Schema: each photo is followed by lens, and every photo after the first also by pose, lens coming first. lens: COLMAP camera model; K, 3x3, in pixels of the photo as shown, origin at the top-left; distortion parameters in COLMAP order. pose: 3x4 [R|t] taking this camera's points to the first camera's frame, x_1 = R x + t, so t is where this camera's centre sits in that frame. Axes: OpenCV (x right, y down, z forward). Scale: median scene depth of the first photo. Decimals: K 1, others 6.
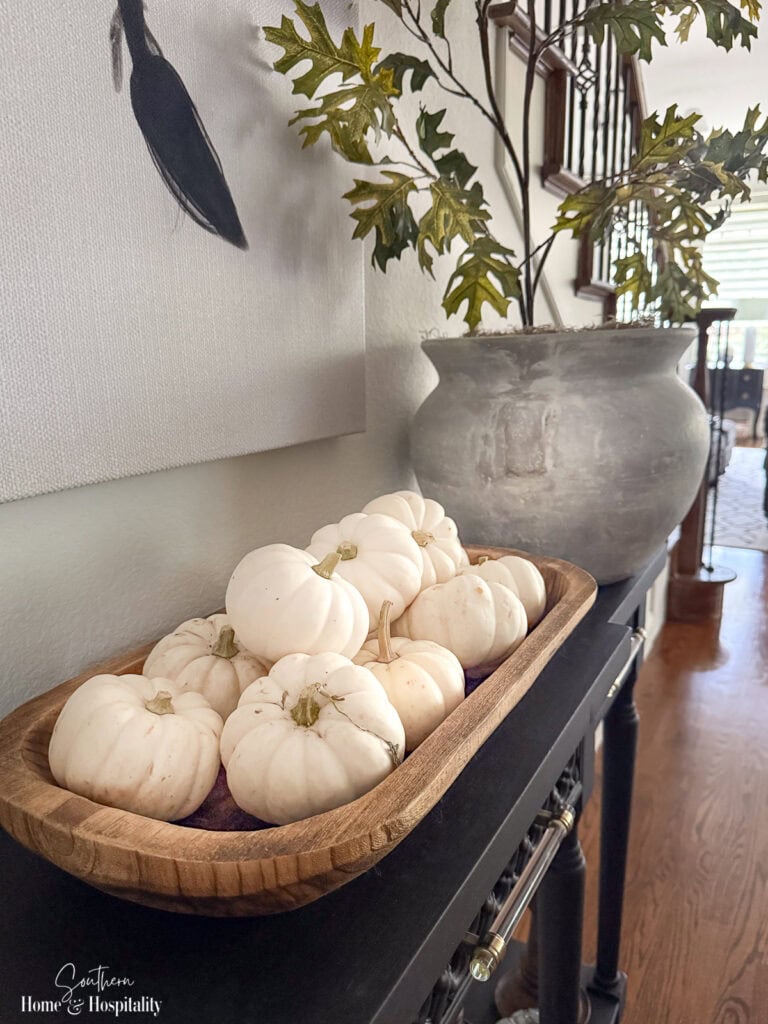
lens RADIAL K [[754.2, 0, 381.0], [0, 754.2, 514.5], [0, 0, 1]] dist [0.146454, -0.308760]
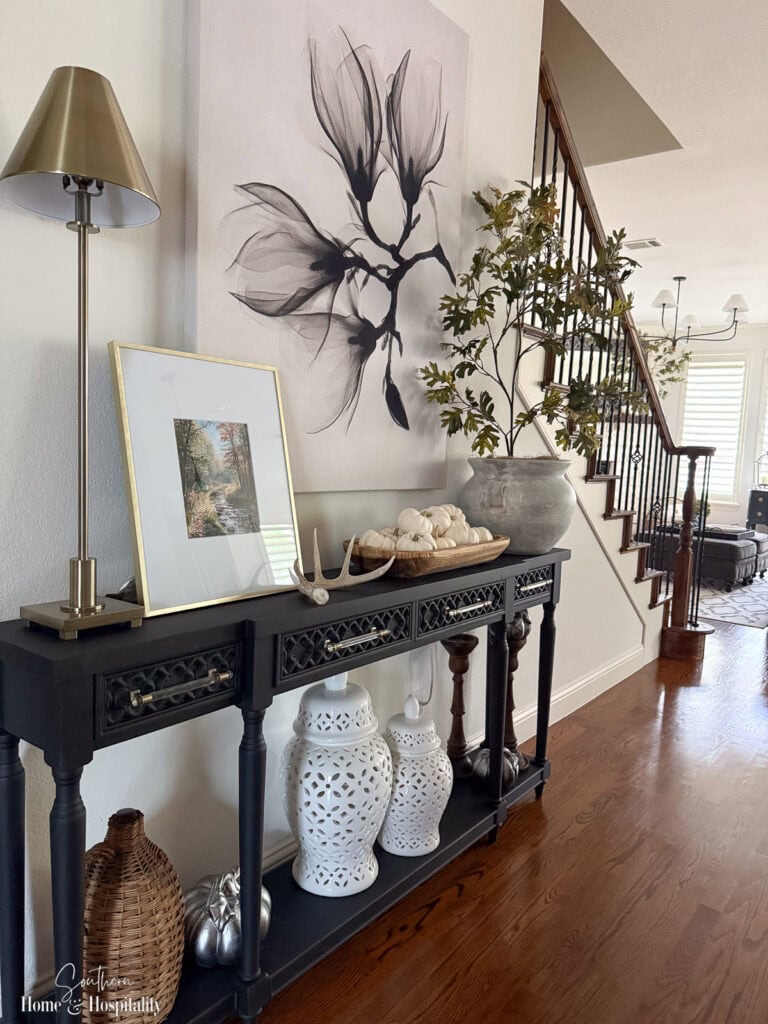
lens RADIAL K [[715.4, 0, 388.6], [0, 715.4, 517.0], [0, 0, 1]] dist [0.165535, -0.332313]
pose [[0.986421, 0.079926, -0.143479, 0.185037], [-0.097073, 0.988402, -0.116783, 0.346191], [0.132481, 0.129125, 0.982739, -1.736376]]
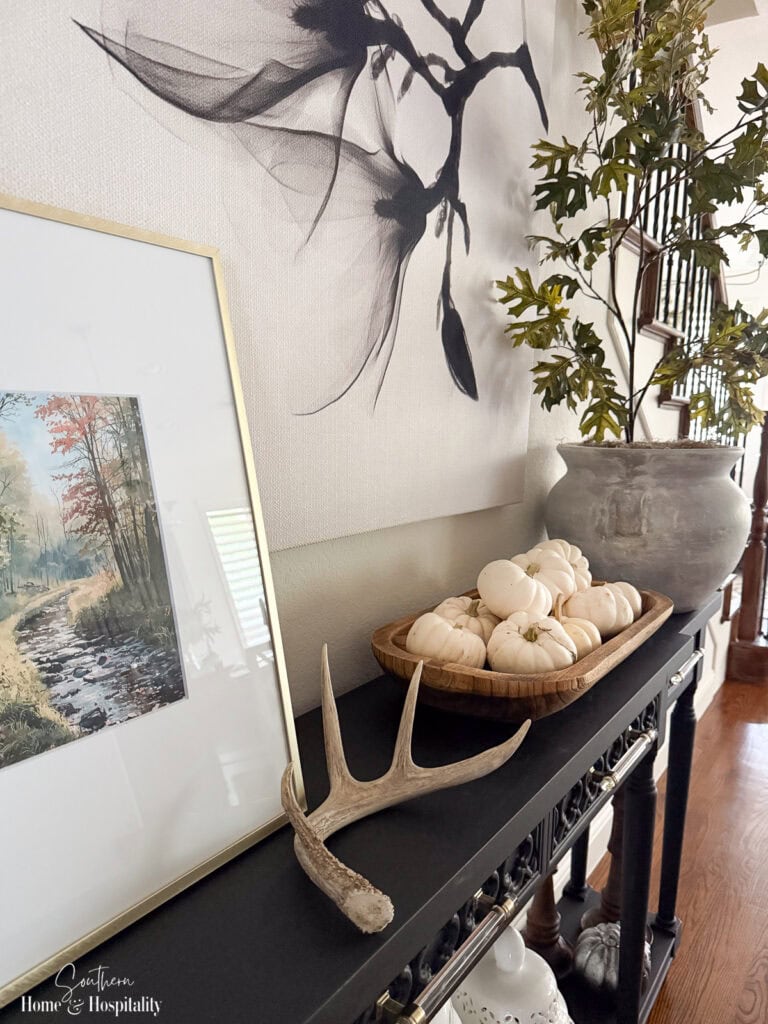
lens RADIAL K [[733.5, 0, 384.0], [0, 733.5, 512.0], [0, 0, 1]] dist [0.136919, -0.254446]
pose [[0.994245, 0.059806, -0.088887, -0.184067], [-0.067196, 0.994313, -0.082616, 0.061527], [0.083441, 0.088113, 0.992610, -0.592764]]
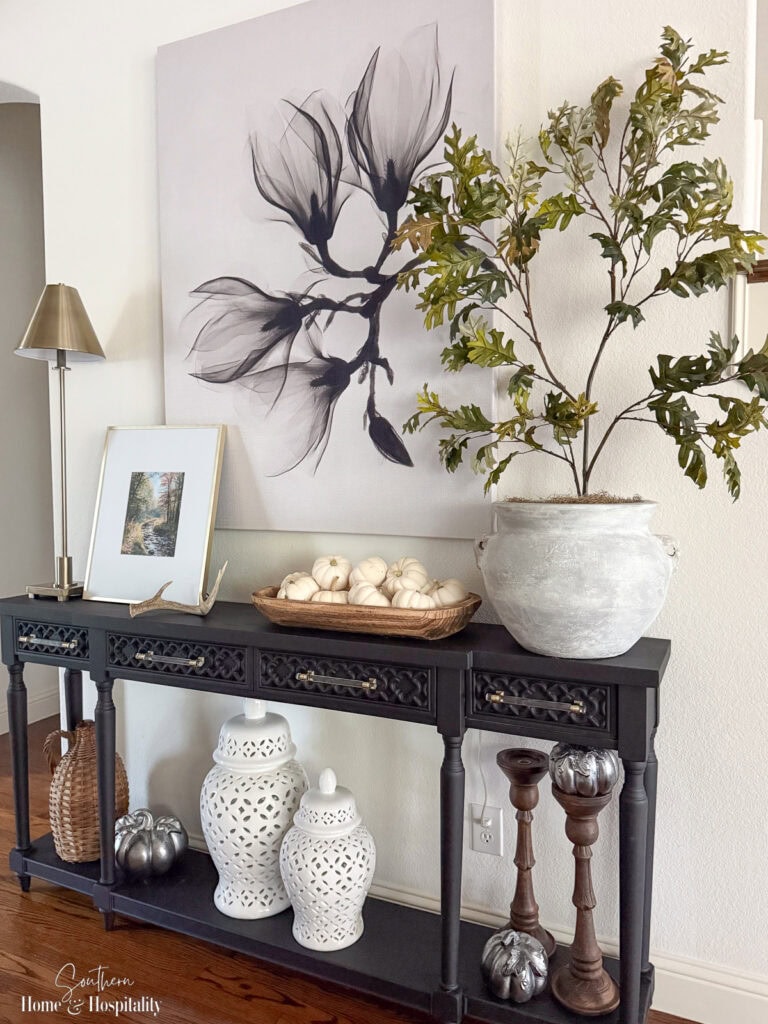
lens RADIAL K [[715.4, 0, 388.6], [0, 715.4, 517.0], [0, 0, 1]] dist [0.165535, -0.332313]
pose [[0.090783, 0.089218, -0.991866, 2.067277], [-0.219589, 0.973258, 0.067446, -0.264966], [0.971359, 0.211680, 0.107946, 0.537145]]
